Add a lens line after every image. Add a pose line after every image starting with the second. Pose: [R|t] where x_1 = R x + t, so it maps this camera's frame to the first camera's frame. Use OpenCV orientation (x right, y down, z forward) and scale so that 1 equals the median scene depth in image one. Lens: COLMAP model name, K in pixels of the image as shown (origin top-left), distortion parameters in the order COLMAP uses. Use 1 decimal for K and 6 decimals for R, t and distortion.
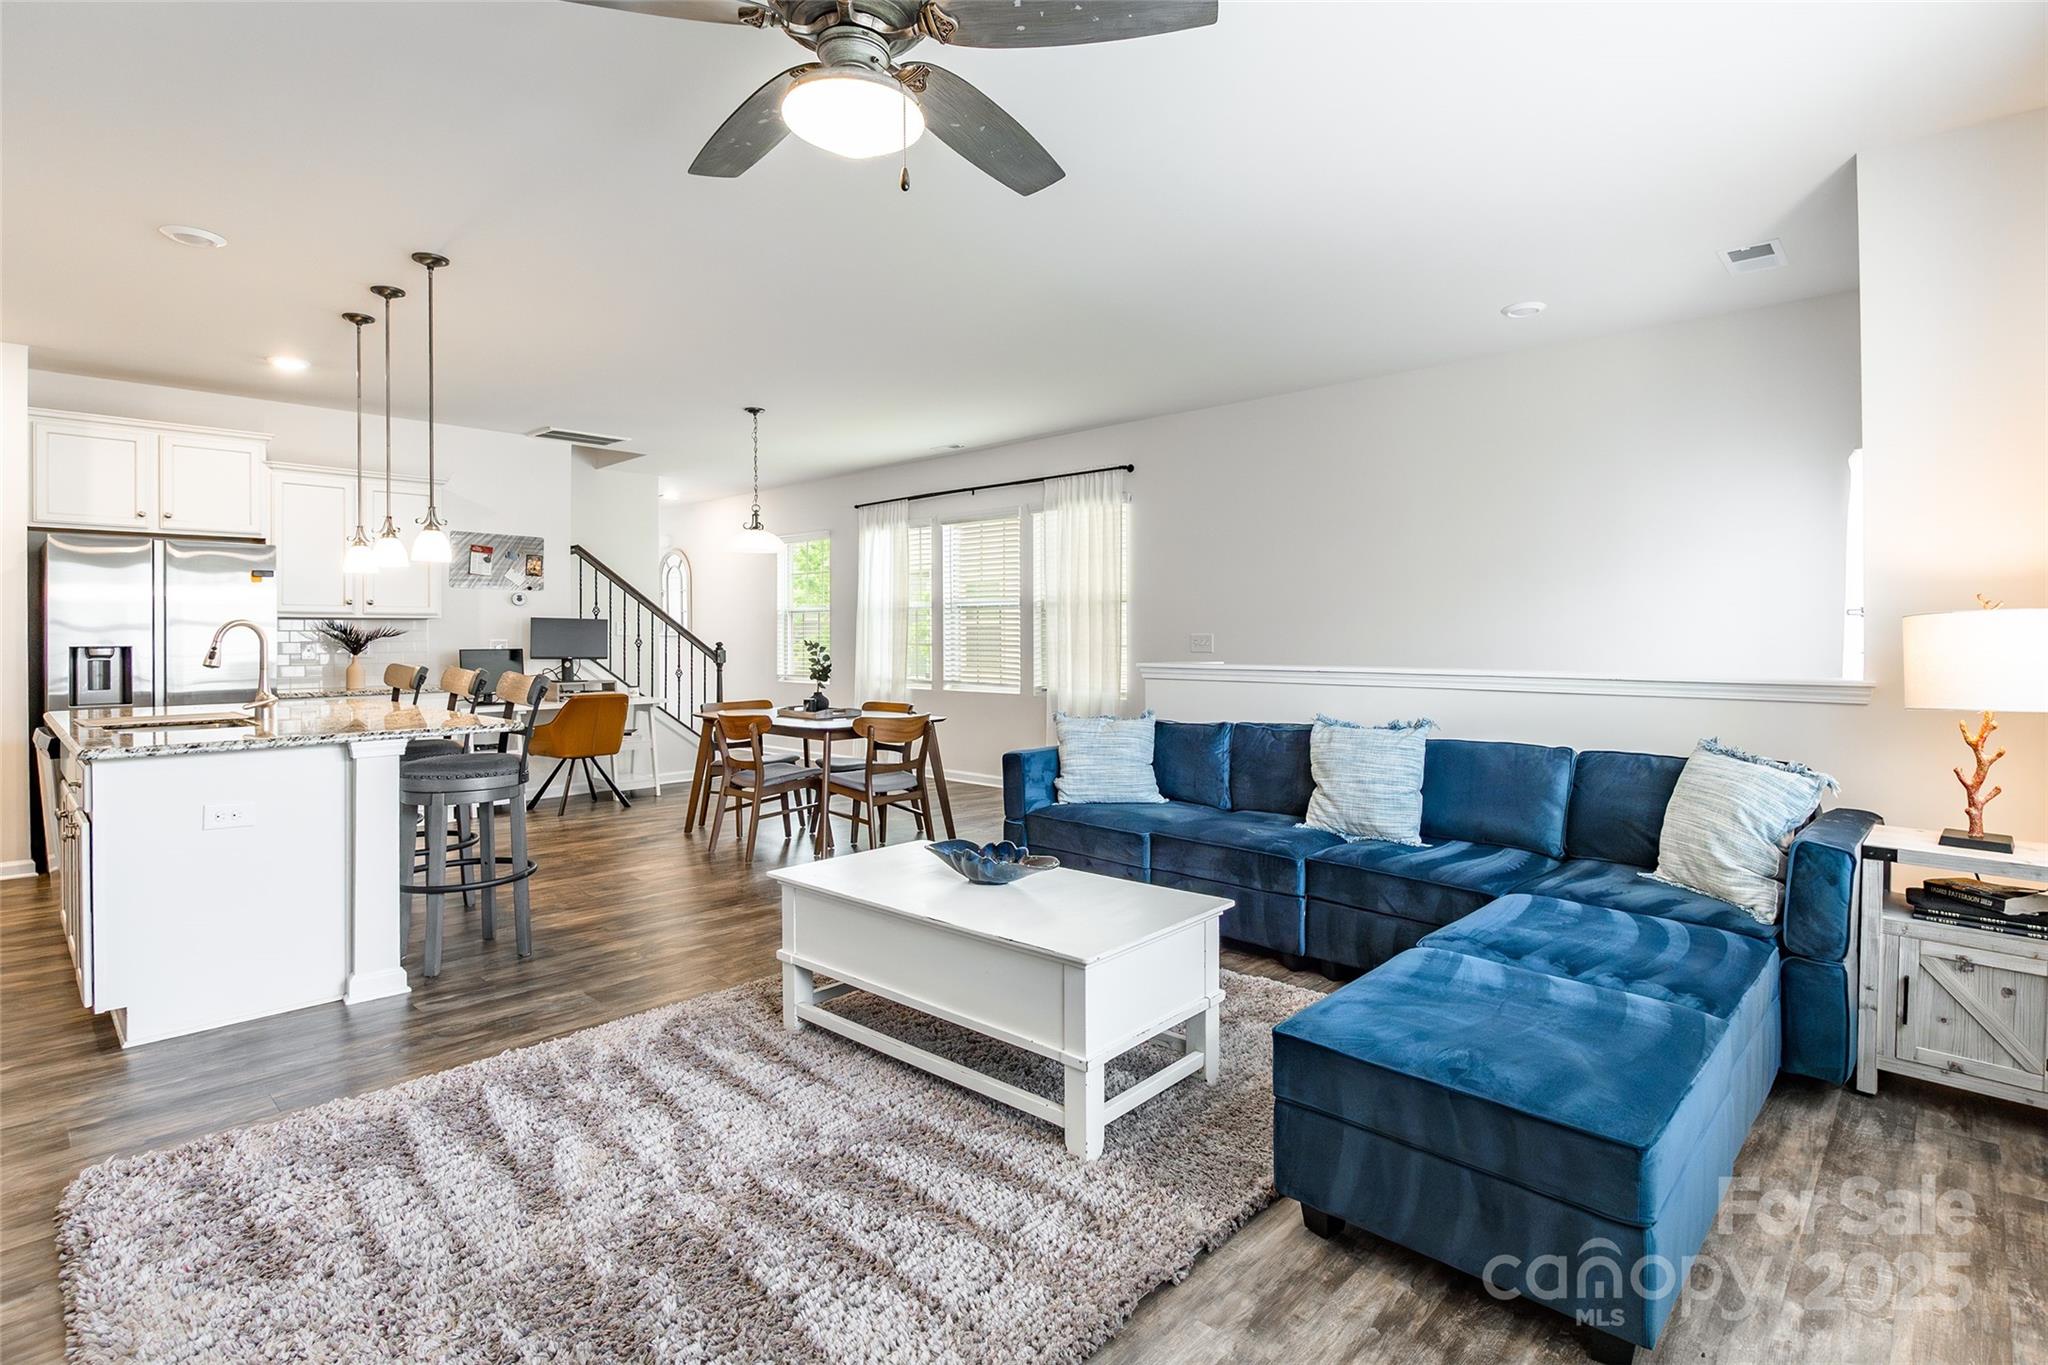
lens RADIAL K [[969.1, 0, 1086.8], [0, 969.1, 615.2], [0, 0, 1]] dist [-0.014542, 0.001076]
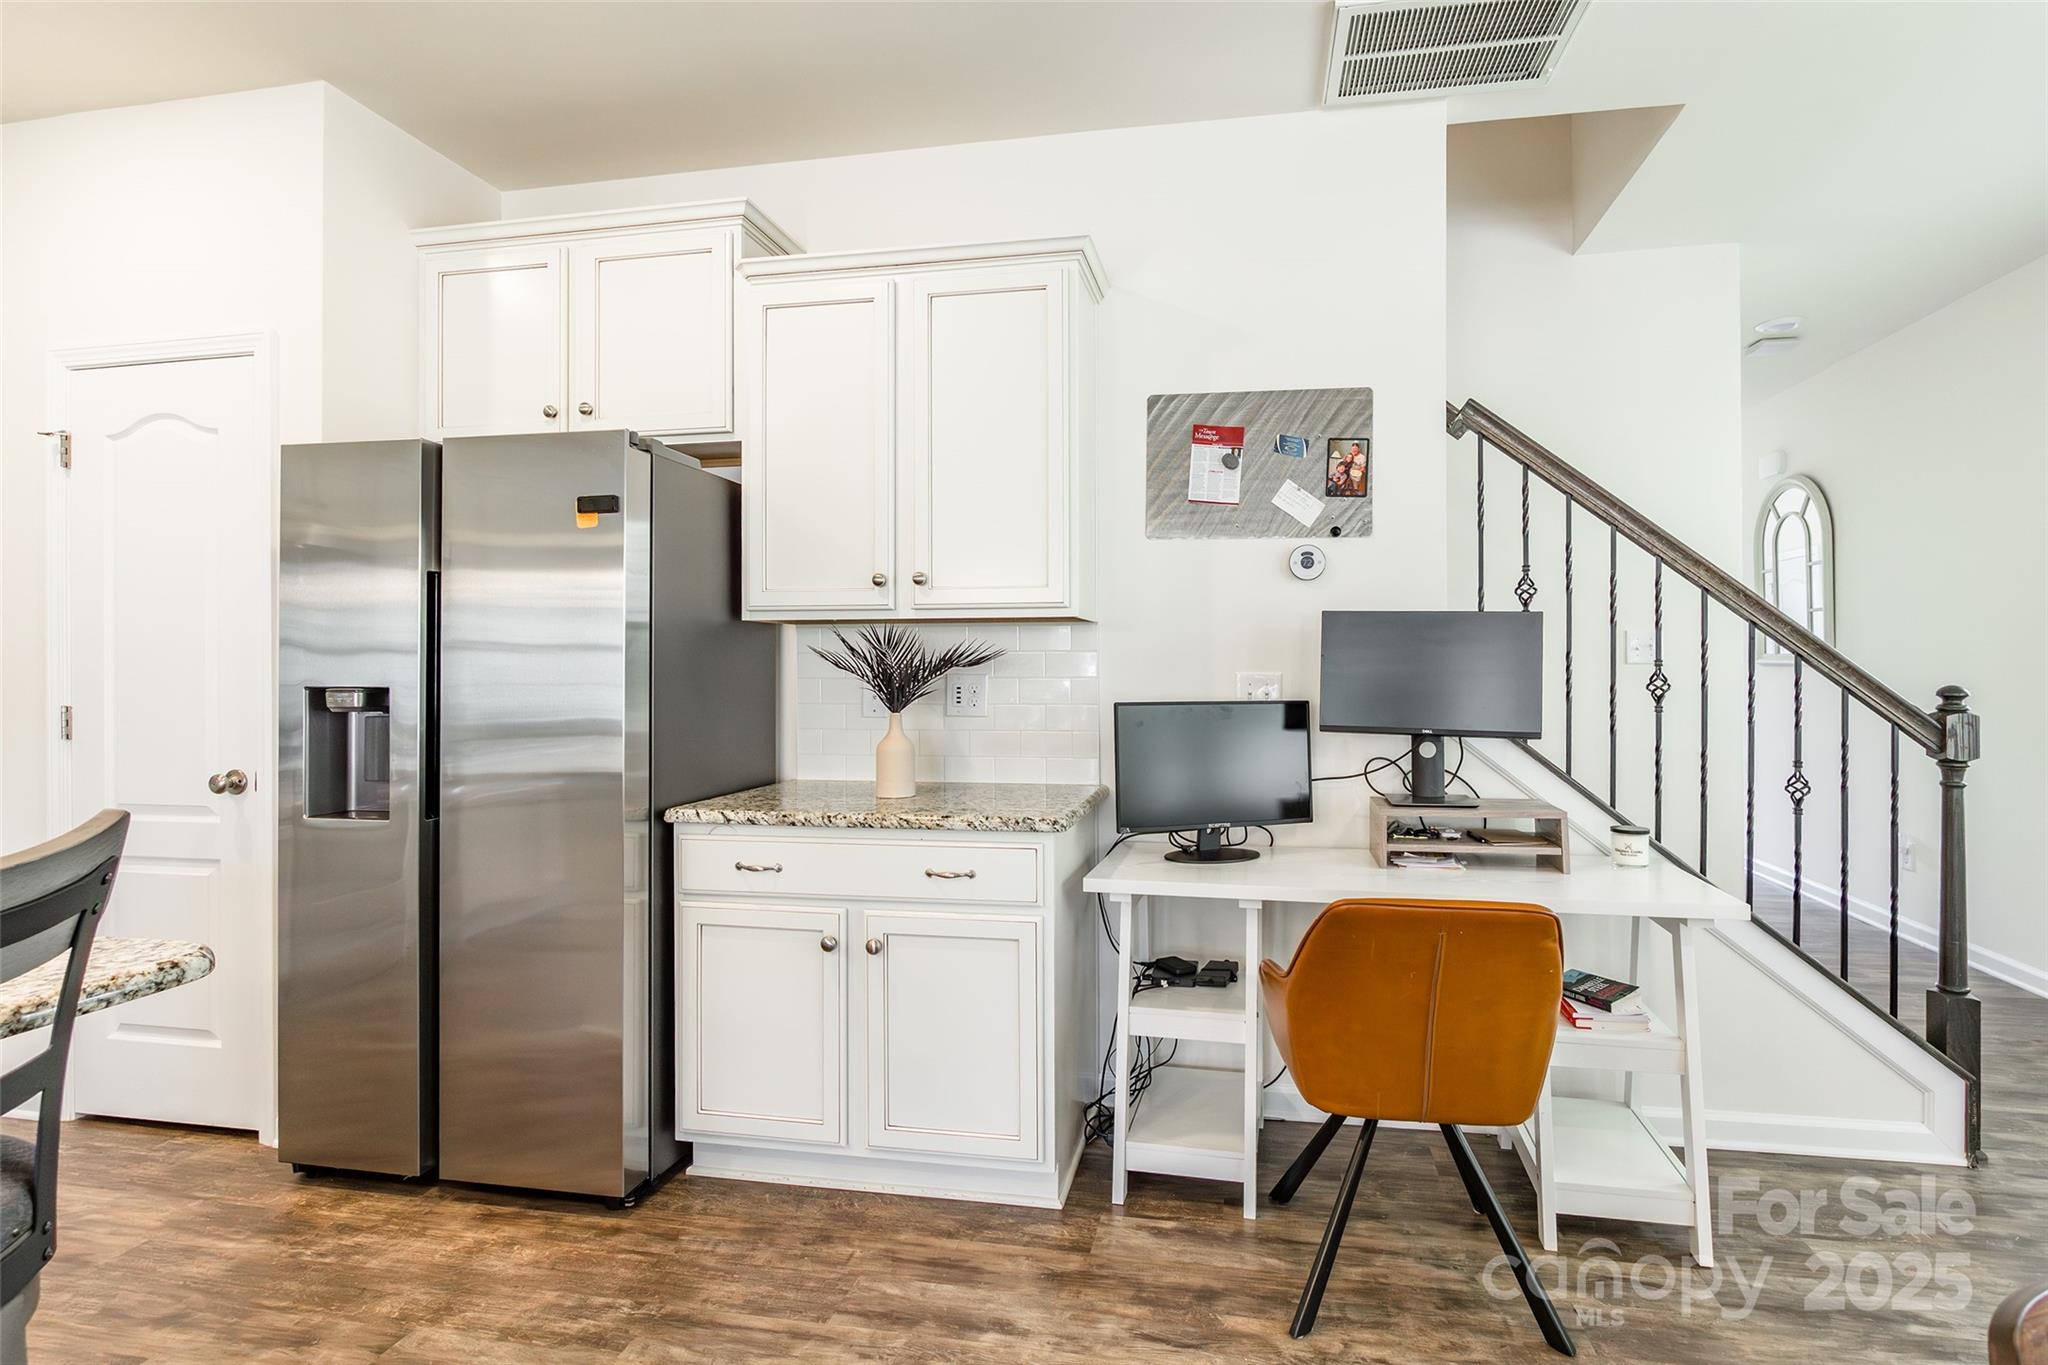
lens RADIAL K [[1006.3, 0, 1113.9], [0, 1006.3, 655.8], [0, 0, 1]] dist [-0.025686, 0.002685]
pose [[0.532564, -0.001560, -0.846388, -0.309834], [0.015517, 0.999848, 0.007921, 0.014386], [0.846247, -0.017351, 0.532508, 0.743162]]
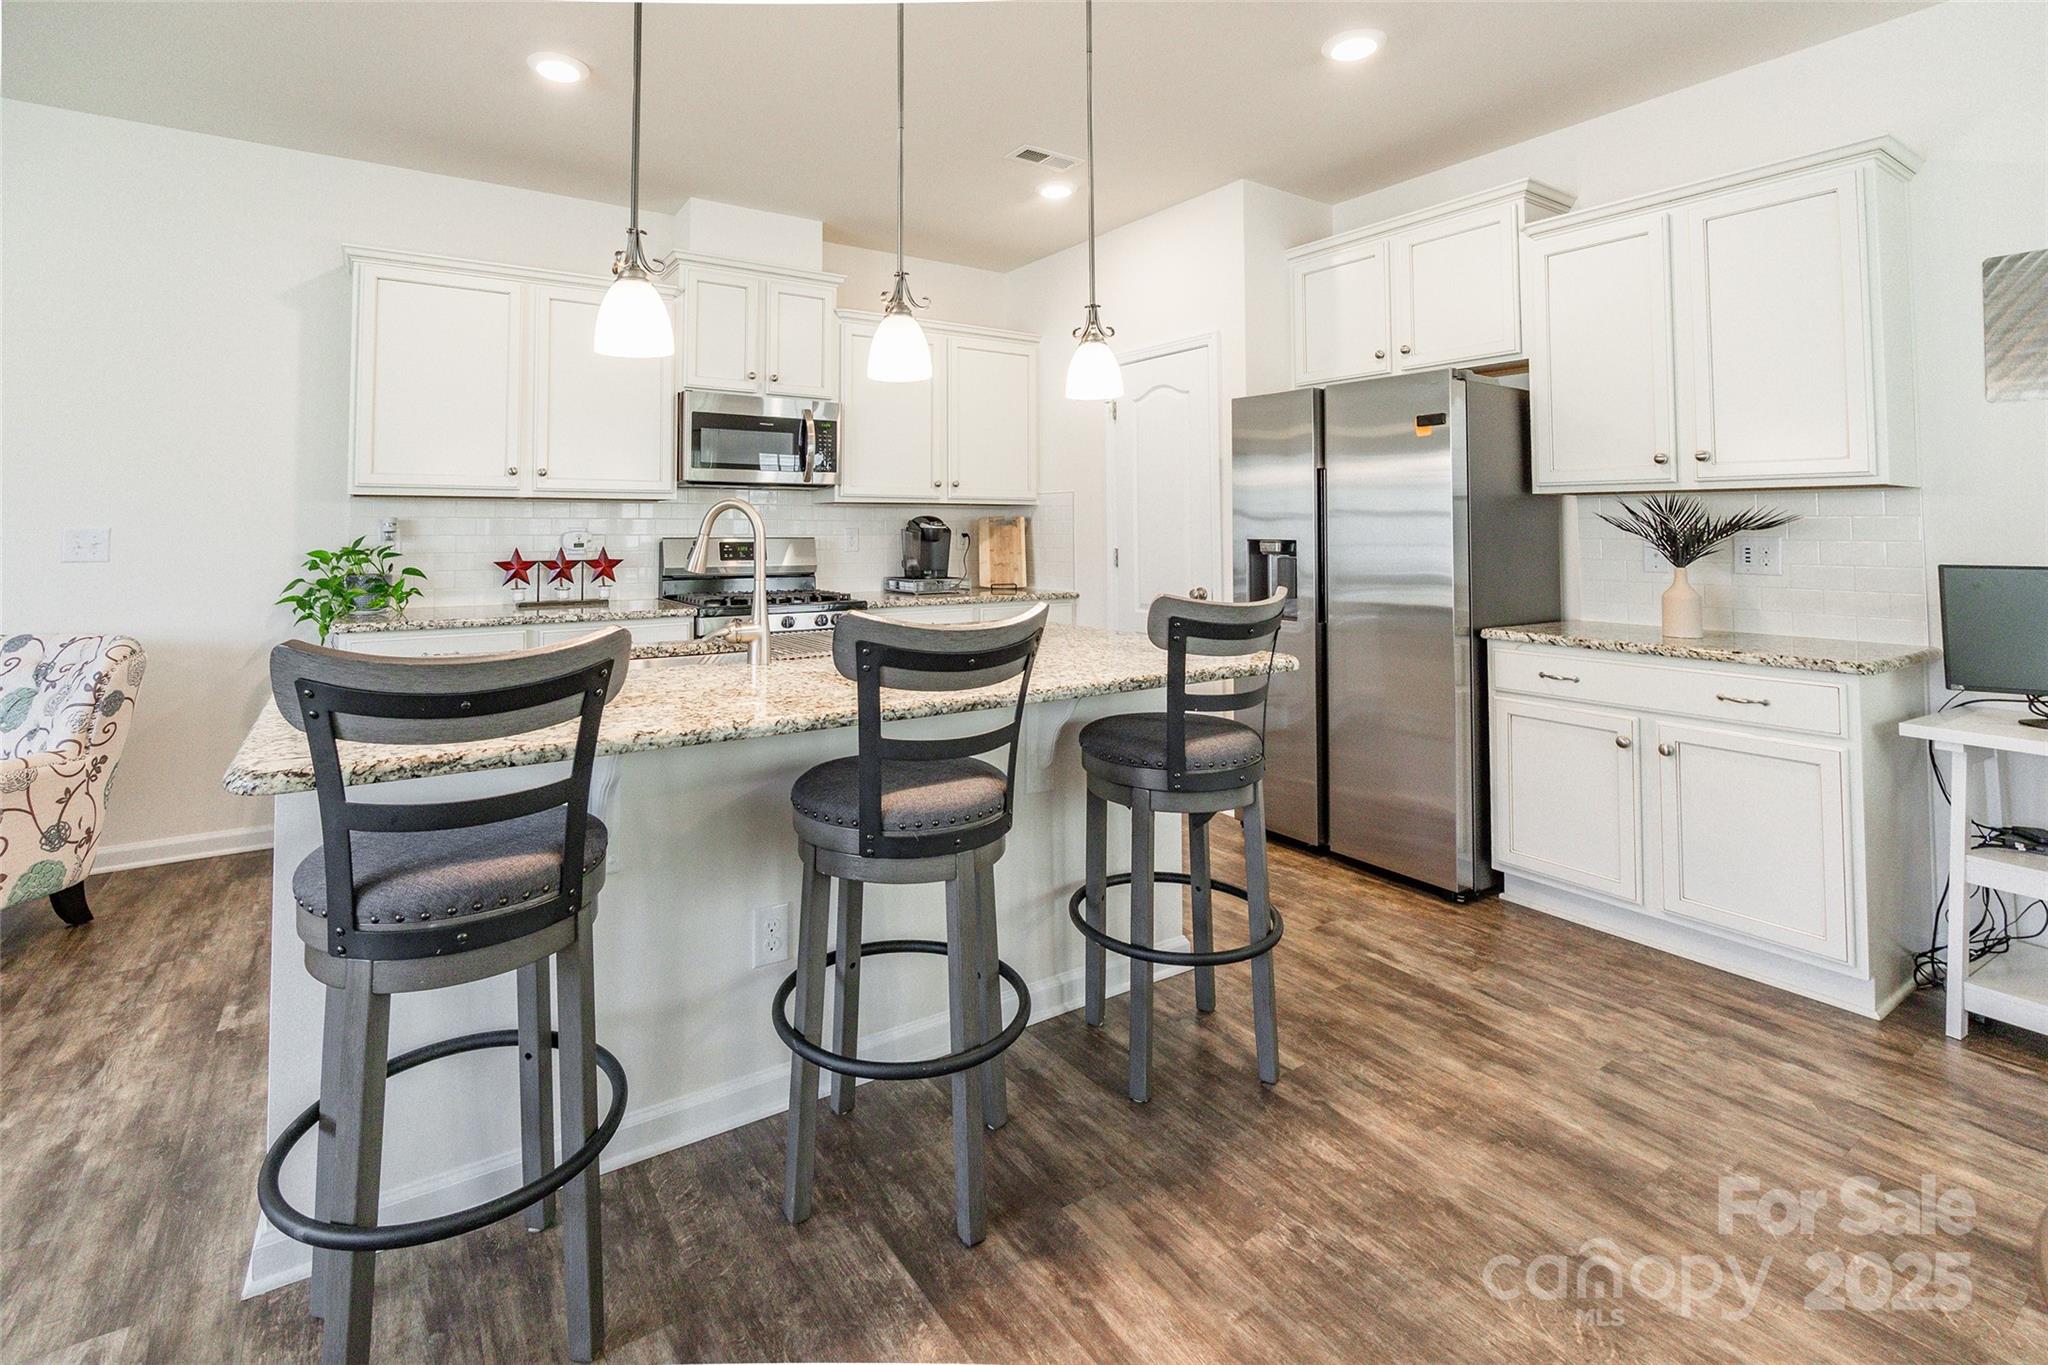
lens RADIAL K [[935.8, 0, 945.0], [0, 935.8, 491.9], [0, 0, 1]] dist [-0.001727, -0.001694]
pose [[-0.294096, -0.032475, -0.955224, -0.172859], [0.017558, 0.999070, -0.039372, 0.014043], [0.955615, -0.028351, -0.293252, 0.682689]]
